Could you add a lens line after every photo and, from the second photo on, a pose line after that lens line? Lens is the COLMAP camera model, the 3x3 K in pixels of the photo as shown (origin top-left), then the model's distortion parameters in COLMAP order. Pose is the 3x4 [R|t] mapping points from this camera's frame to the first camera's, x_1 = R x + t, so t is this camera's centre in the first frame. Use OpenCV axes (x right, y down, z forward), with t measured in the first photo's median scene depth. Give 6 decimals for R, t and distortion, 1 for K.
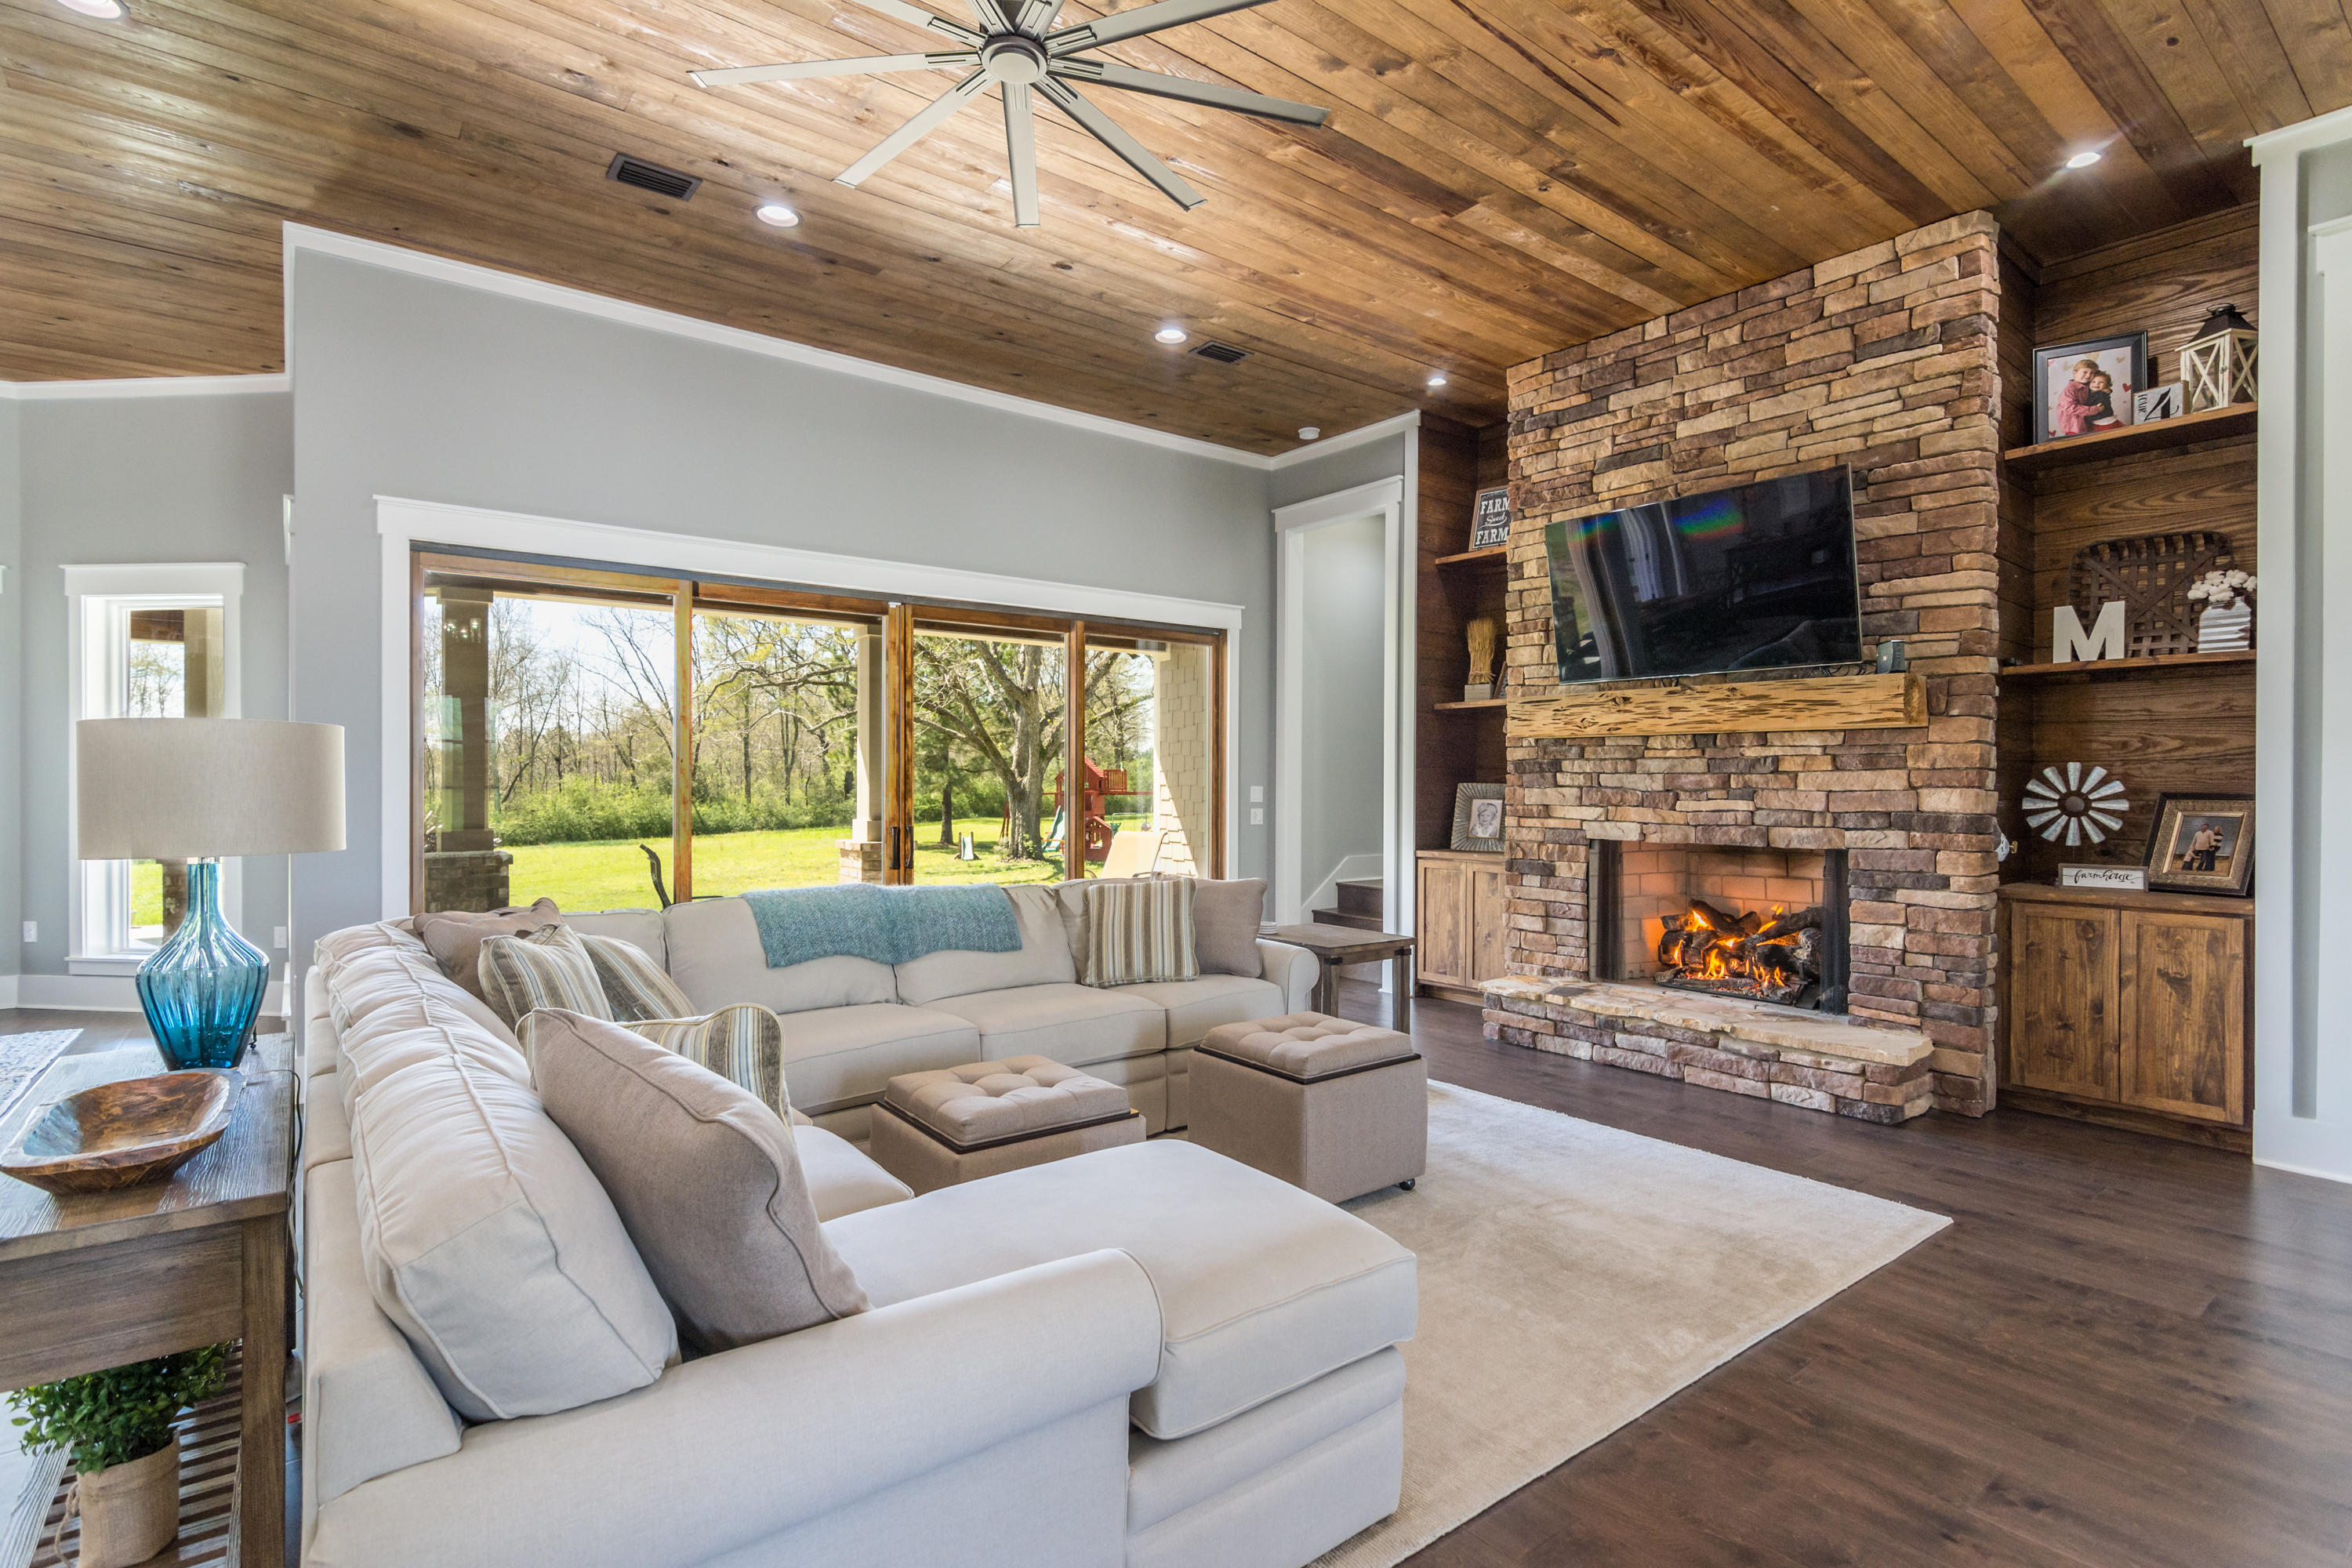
lens RADIAL K [[1123.0, 0, 1172.0], [0, 1123.0, 783.9], [0, 0, 1]] dist [-0.007113, 0.001744]
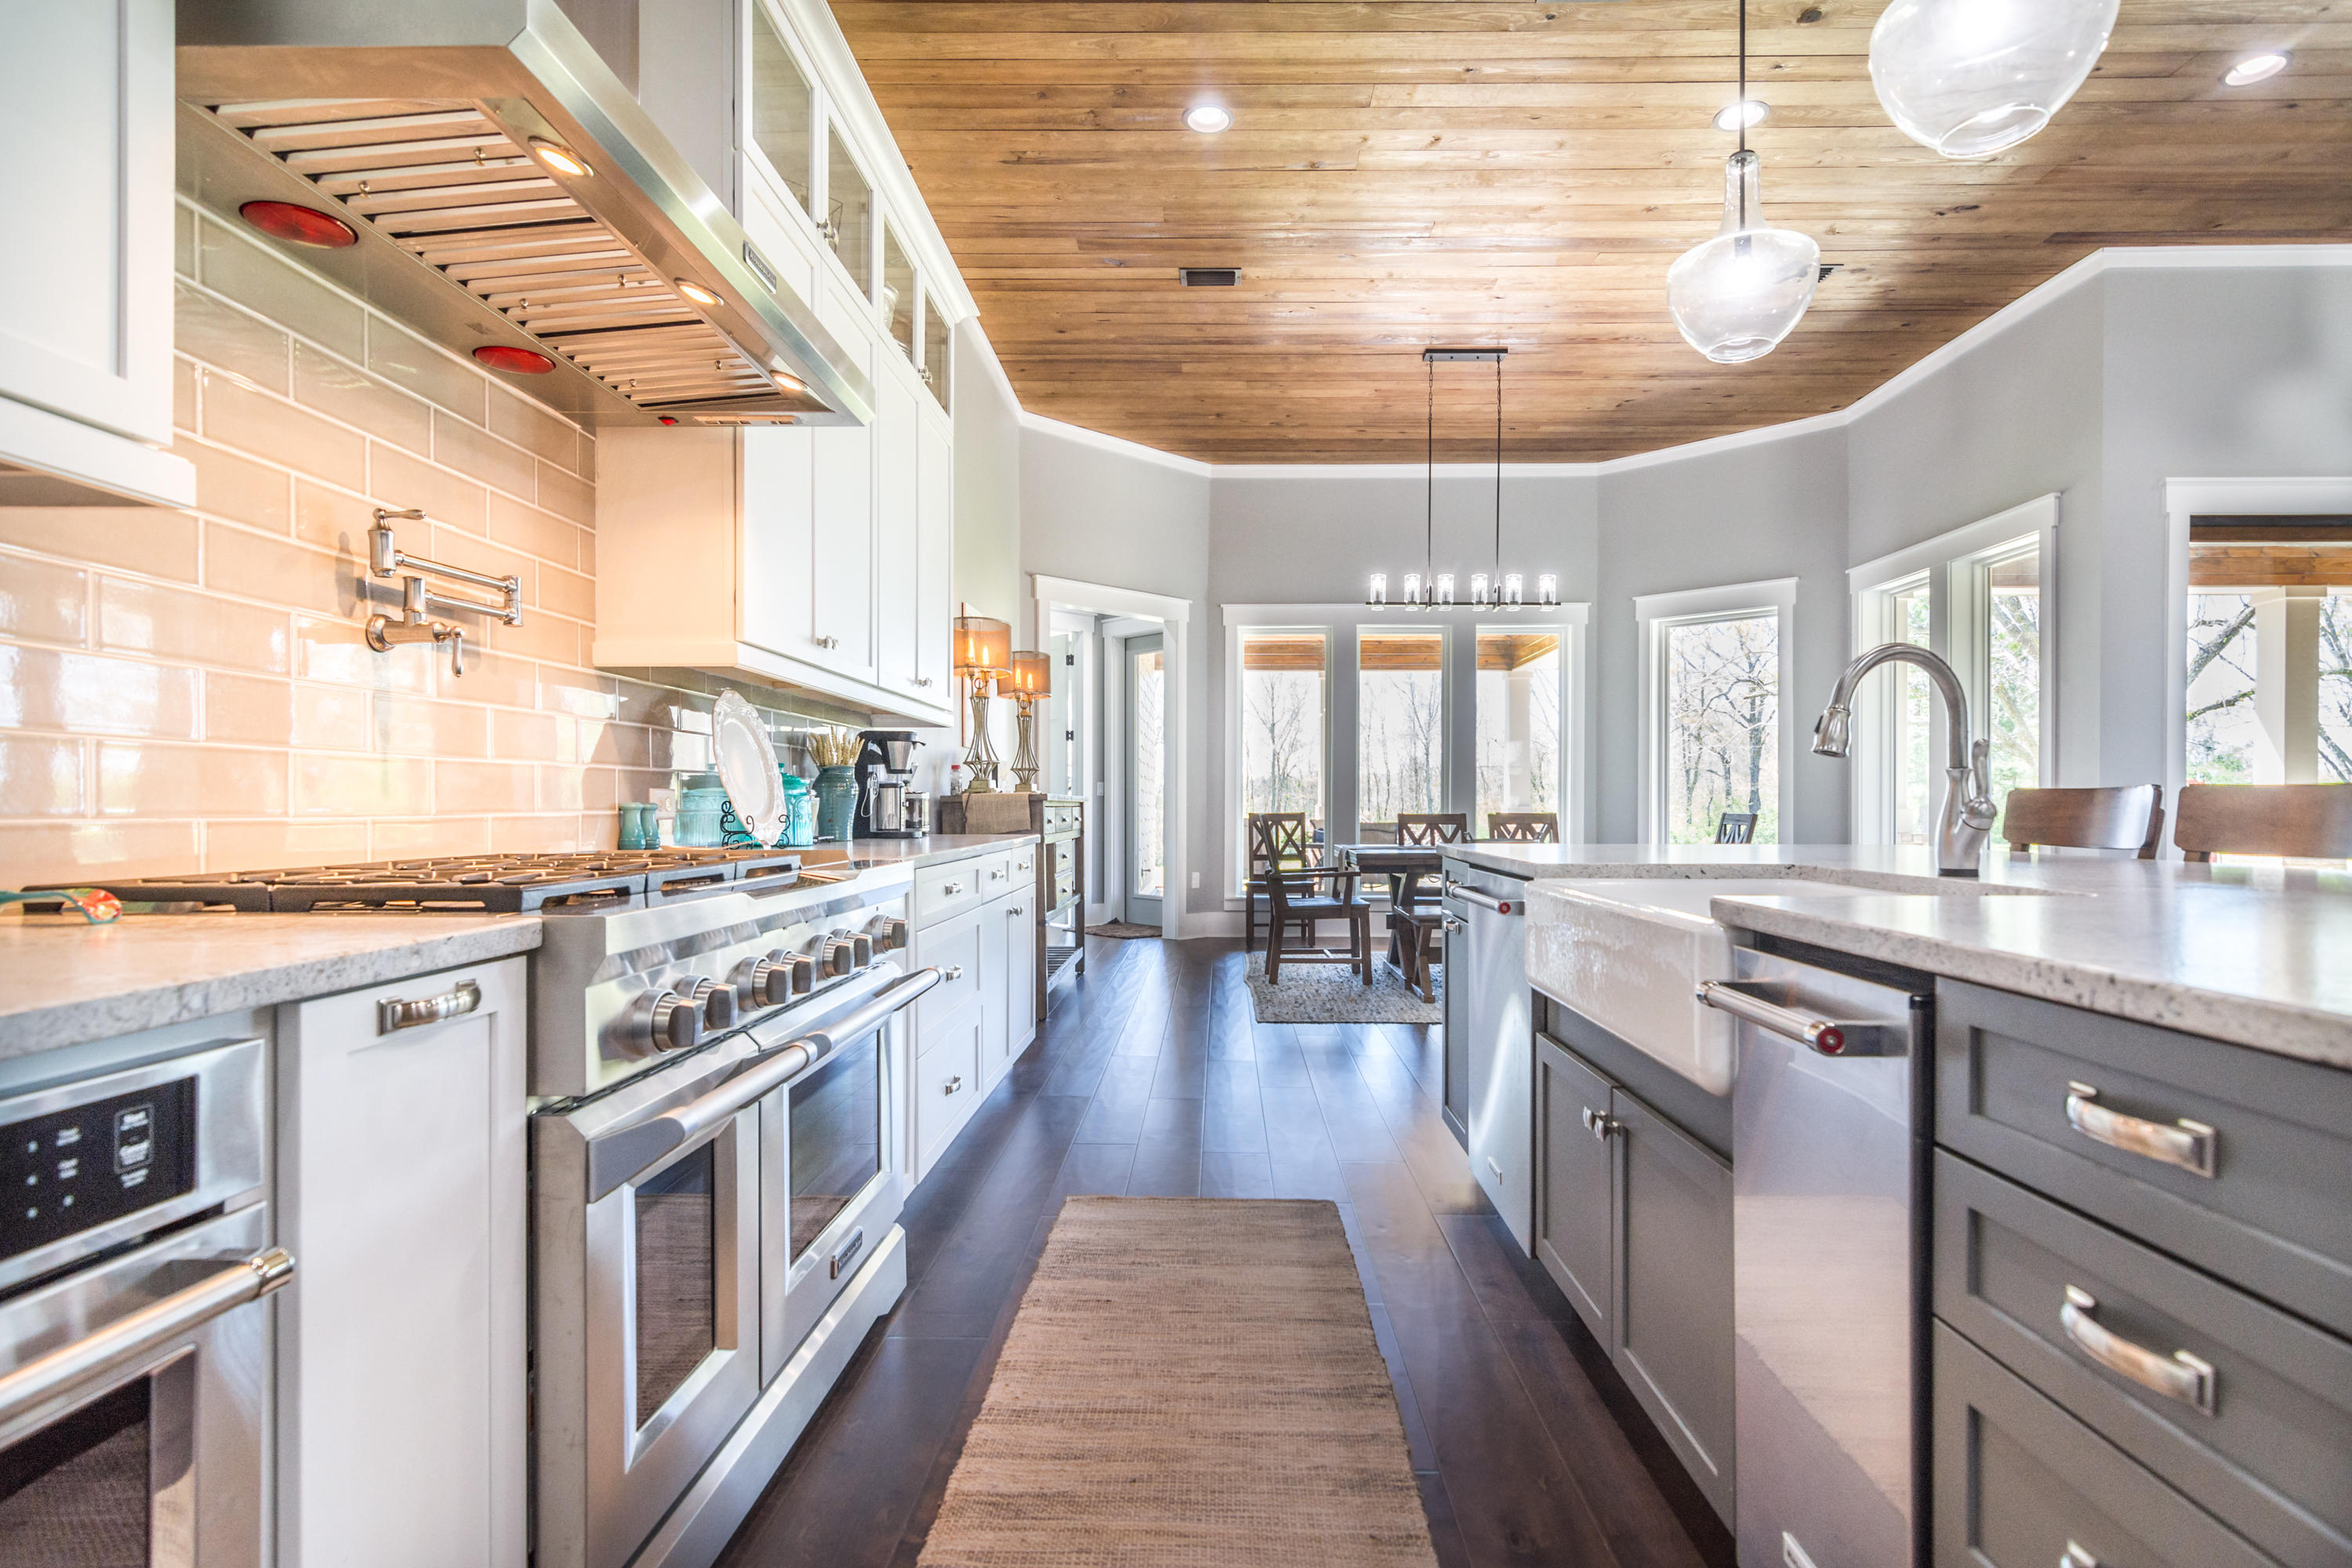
lens RADIAL K [[1123.0, 0, 1198.9], [0, 1123.0, 842.1], [0, 0, 1]] dist [-0.007113, 0.001744]
pose [[0.780779, 0.017076, -0.624574, -0.738356], [0.001048, 0.999589, 0.028640, 0.067011], [0.624807, -0.023016, 0.780440, -0.448202]]
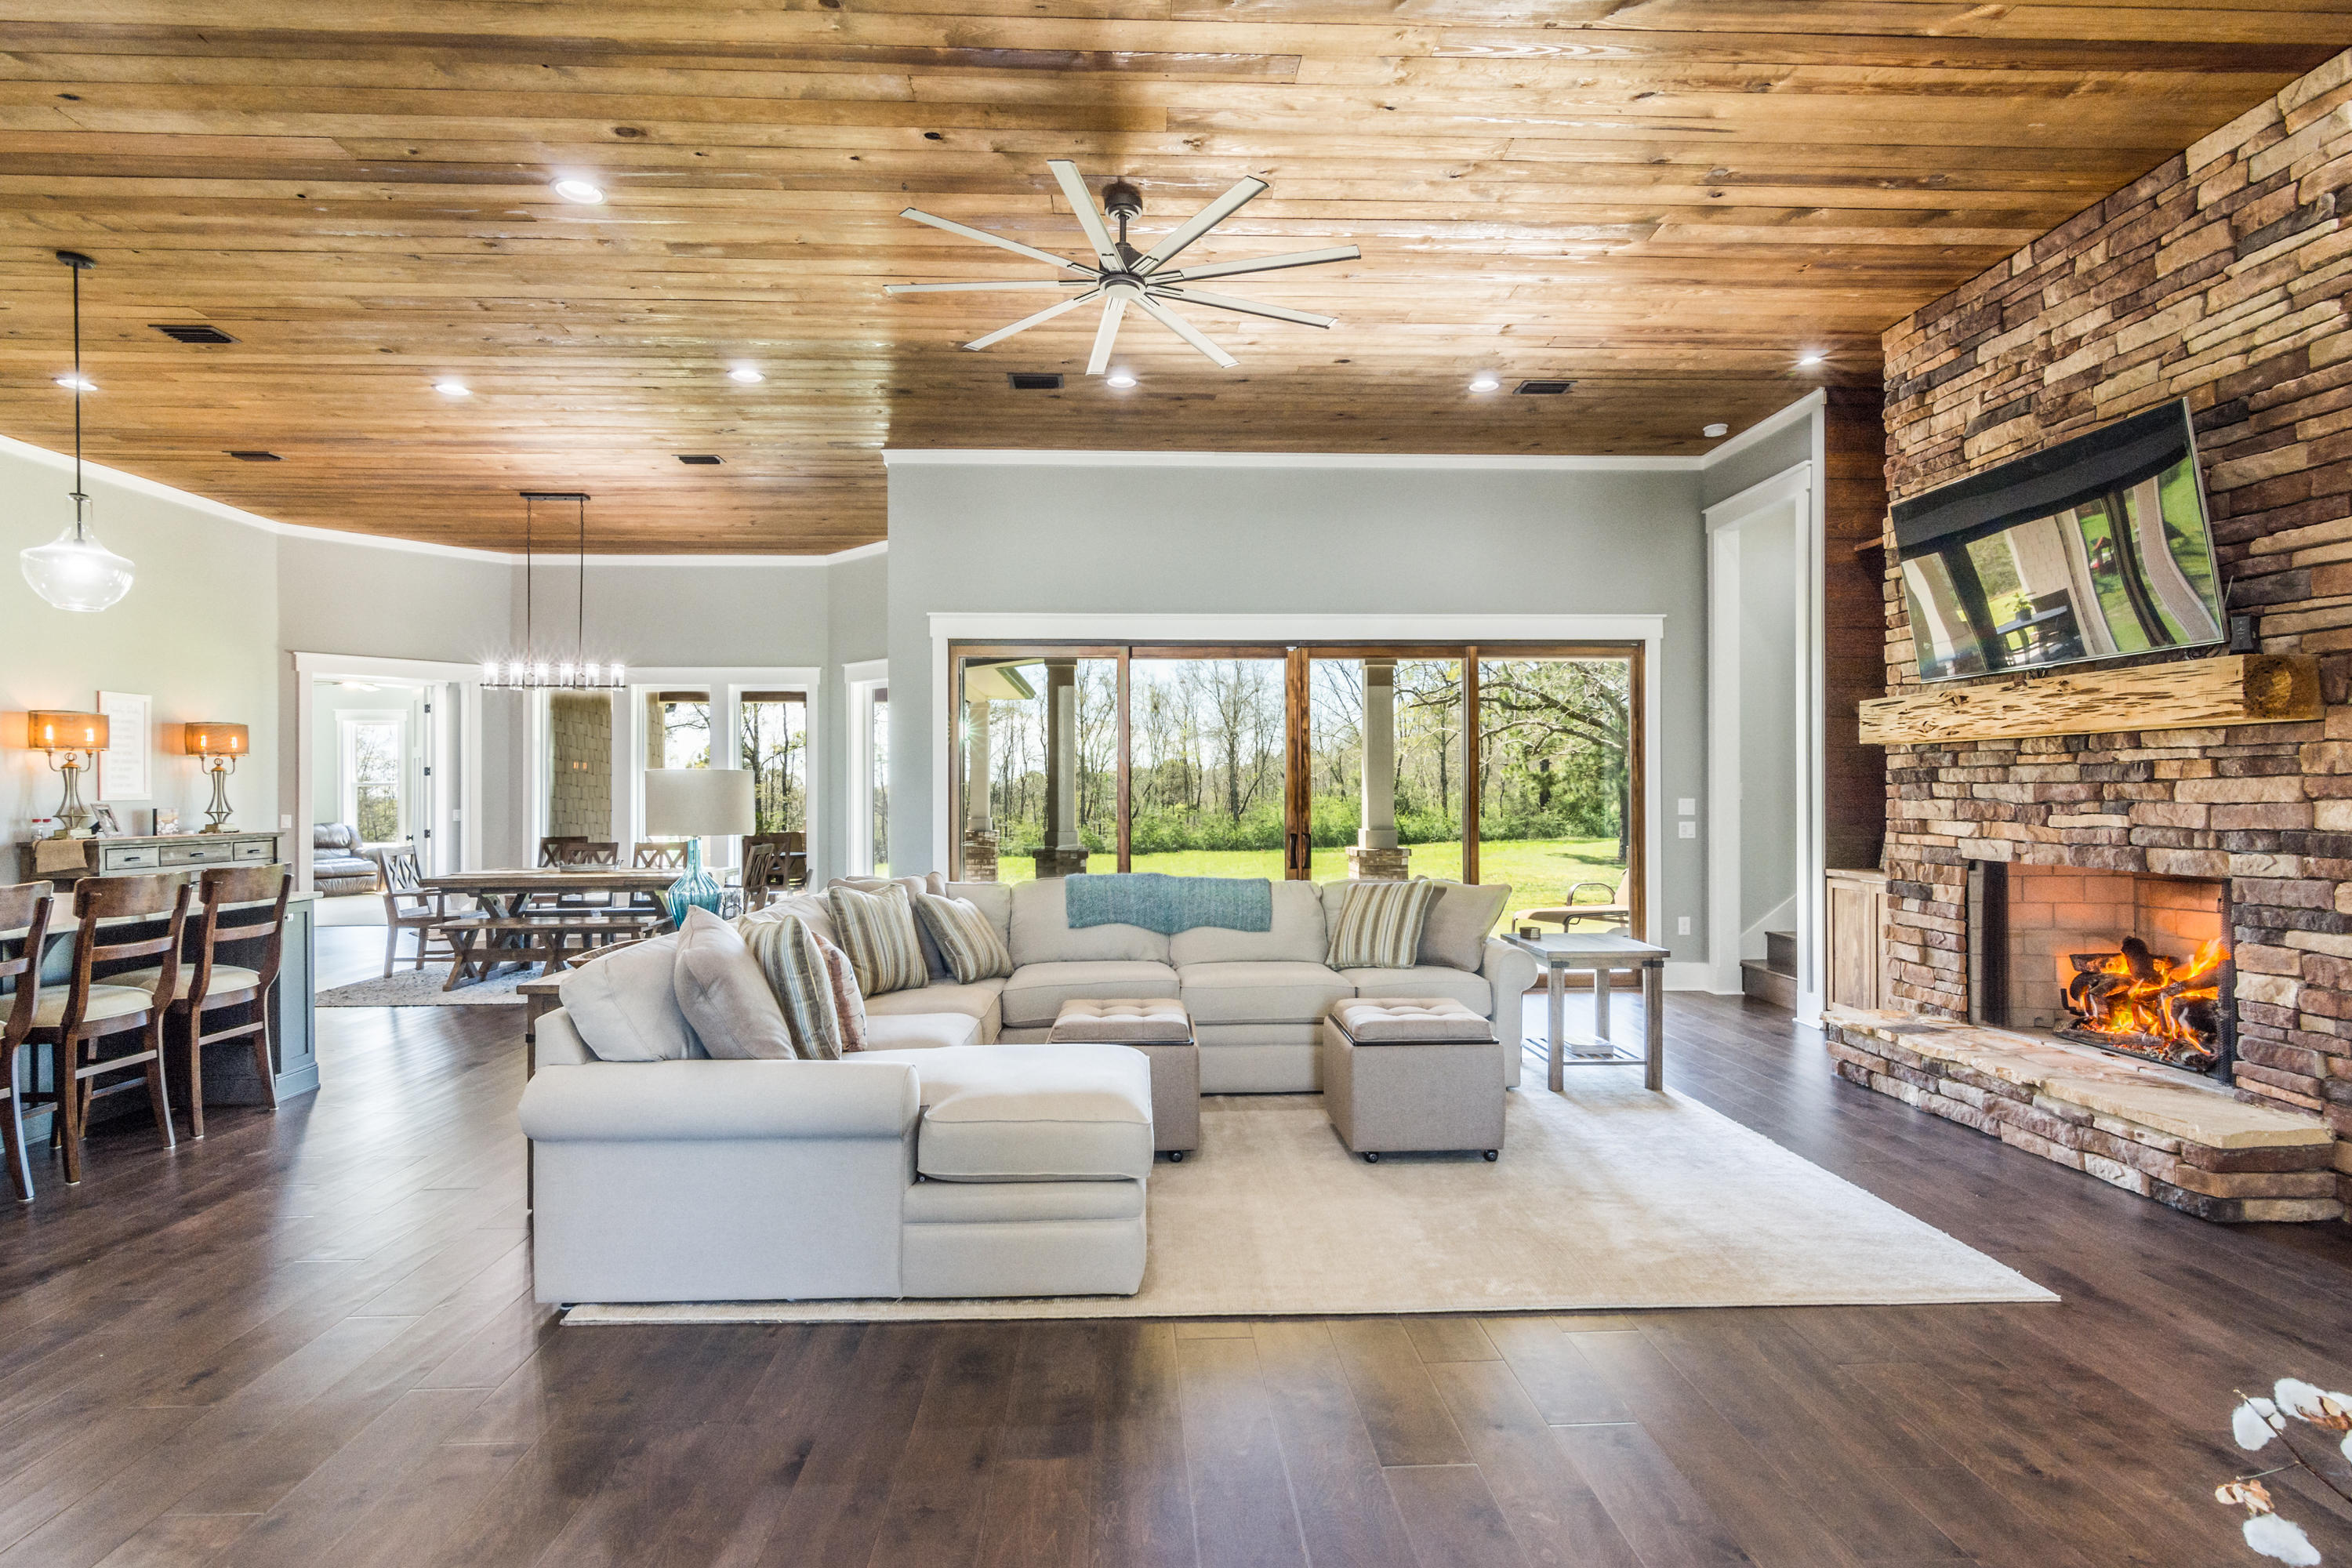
lens RADIAL K [[1123.0, 0, 1173.3], [0, 1123.0, 788.9], [0, 0, 1]] dist [-0.007113, 0.001744]
pose [[0.818800, -0.007706, -0.574027, 0.450922], [0.003671, 0.999960, -0.008187, -0.000379], [0.574067, 0.004597, 0.818796, -0.074310]]
